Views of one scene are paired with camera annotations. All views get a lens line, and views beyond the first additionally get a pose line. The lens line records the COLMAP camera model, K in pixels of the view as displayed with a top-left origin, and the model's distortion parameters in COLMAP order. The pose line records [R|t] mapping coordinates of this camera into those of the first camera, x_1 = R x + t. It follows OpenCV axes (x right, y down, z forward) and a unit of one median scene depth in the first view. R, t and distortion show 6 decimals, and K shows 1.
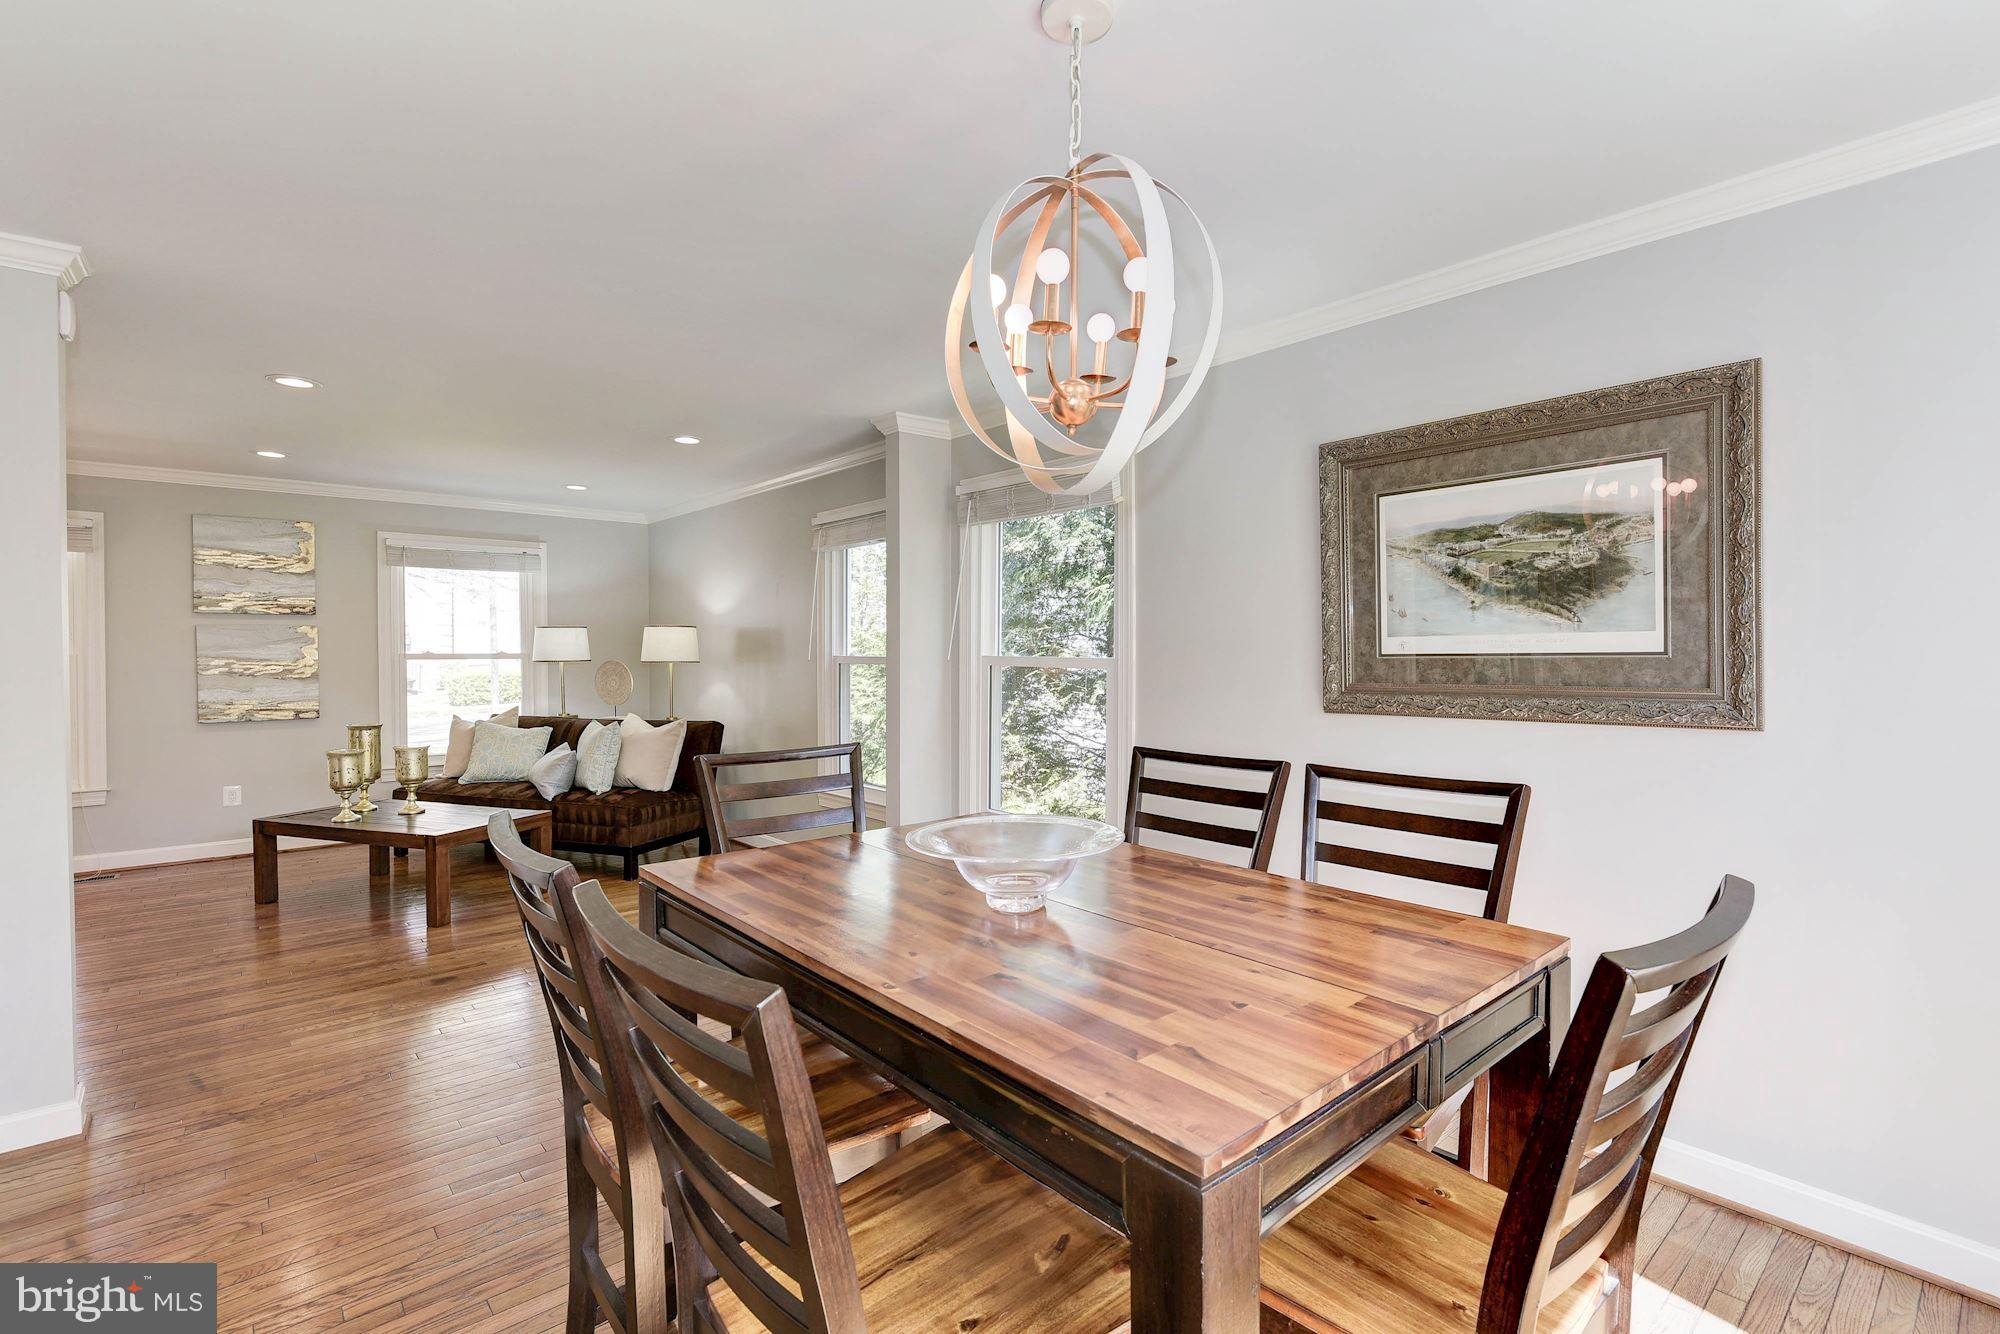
lens RADIAL K [[921.9, 0, 987.0], [0, 921.9, 670.2], [0, 0, 1]] dist [-0.008055, -0.001805]
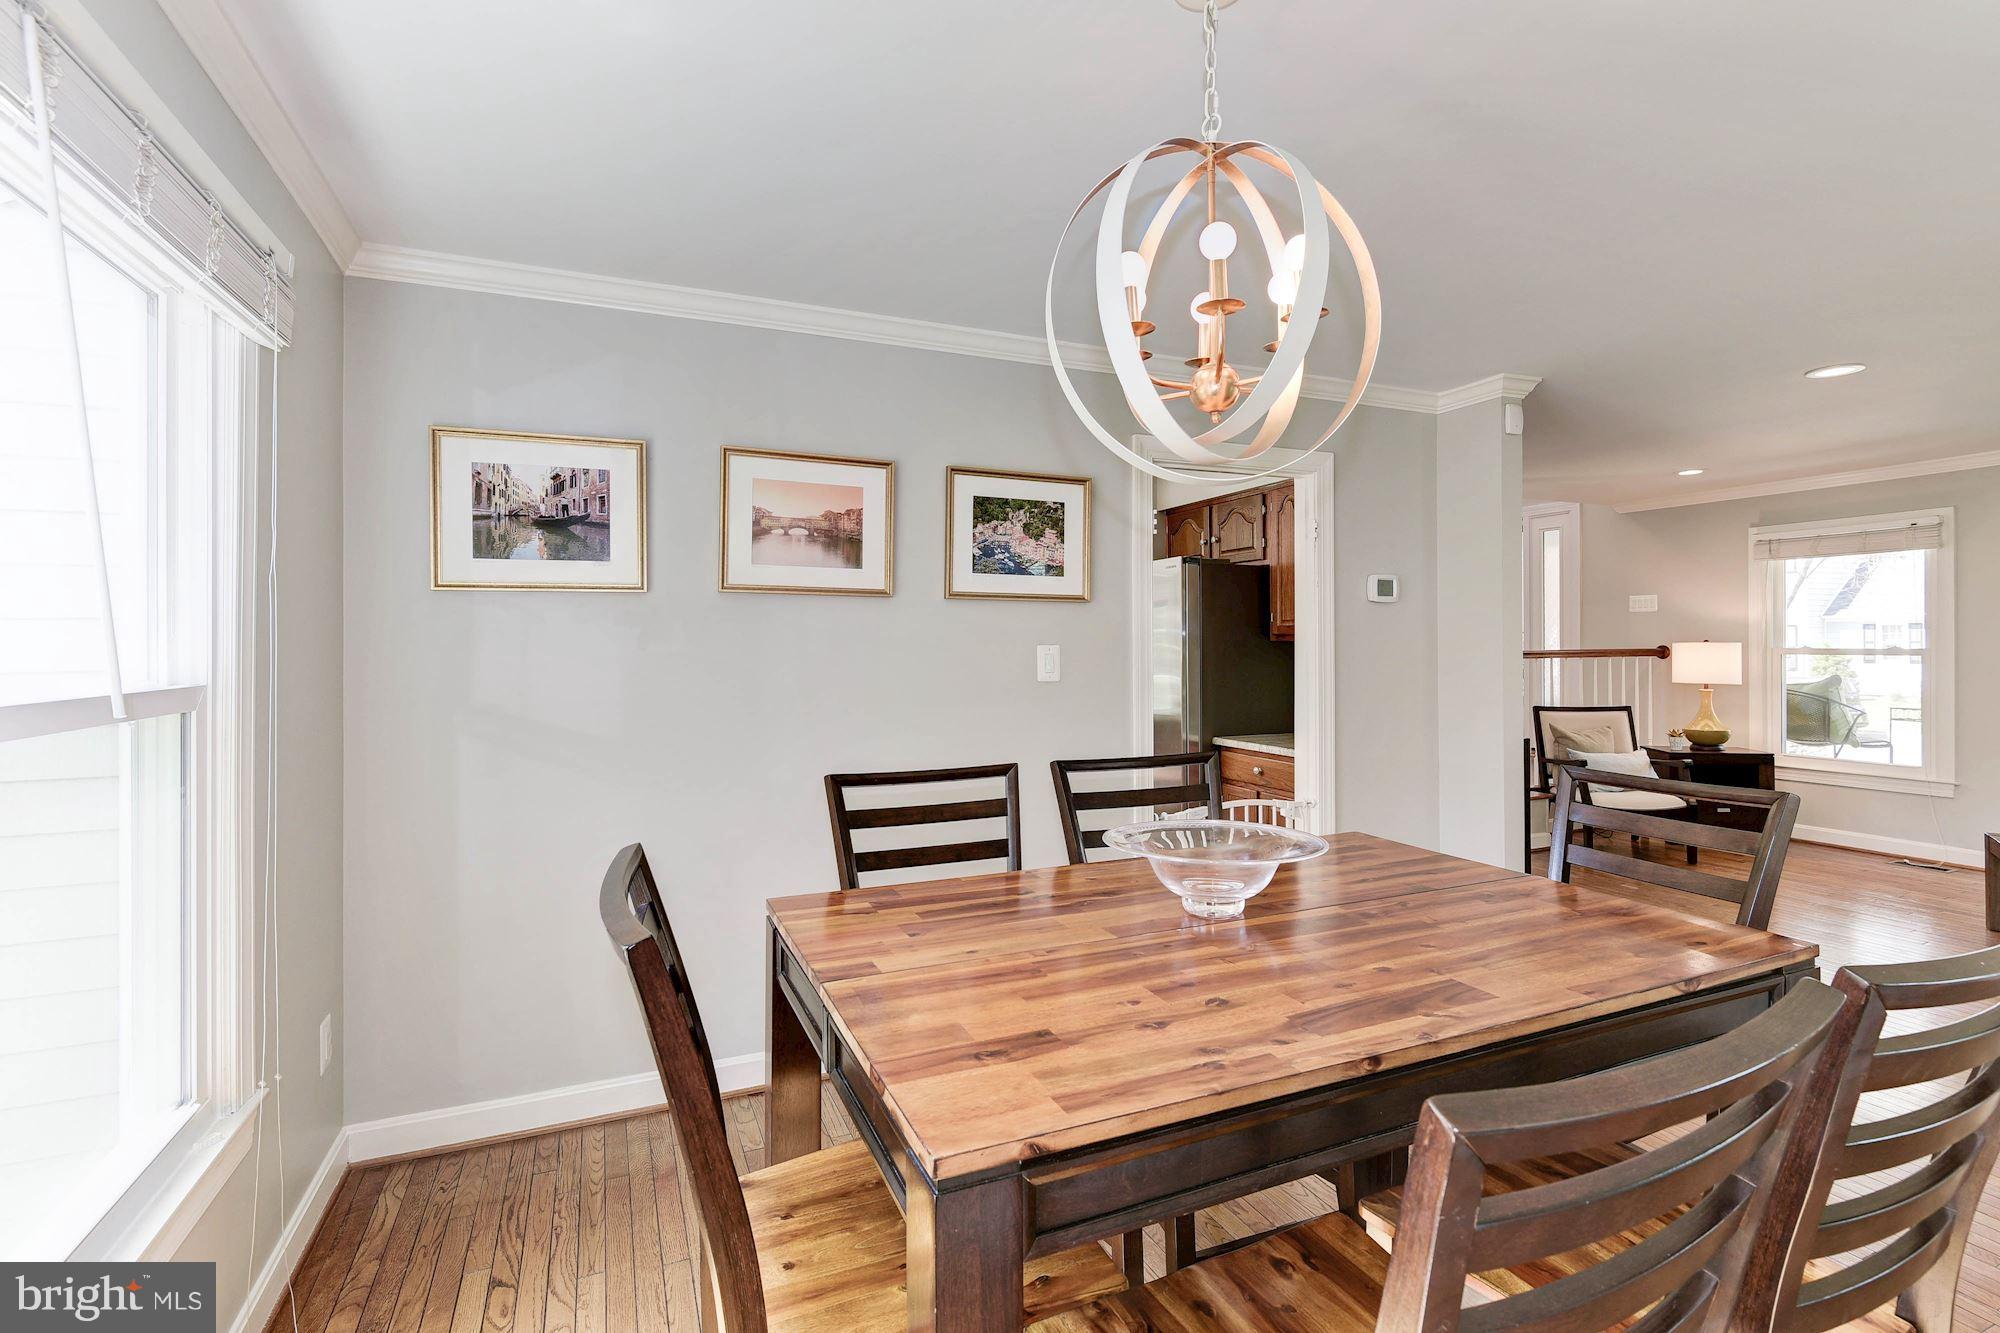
lens RADIAL K [[921.9, 0, 1008.5], [0, 921.9, 636.4], [0, 0, 1]] dist [-0.008055, -0.001805]
pose [[-0.294924, -0.007944, -0.955488, 0.499902], [-0.016654, 0.999856, -0.003172, -0.016341], [0.955376, 0.014977, -0.295013, 0.514032]]
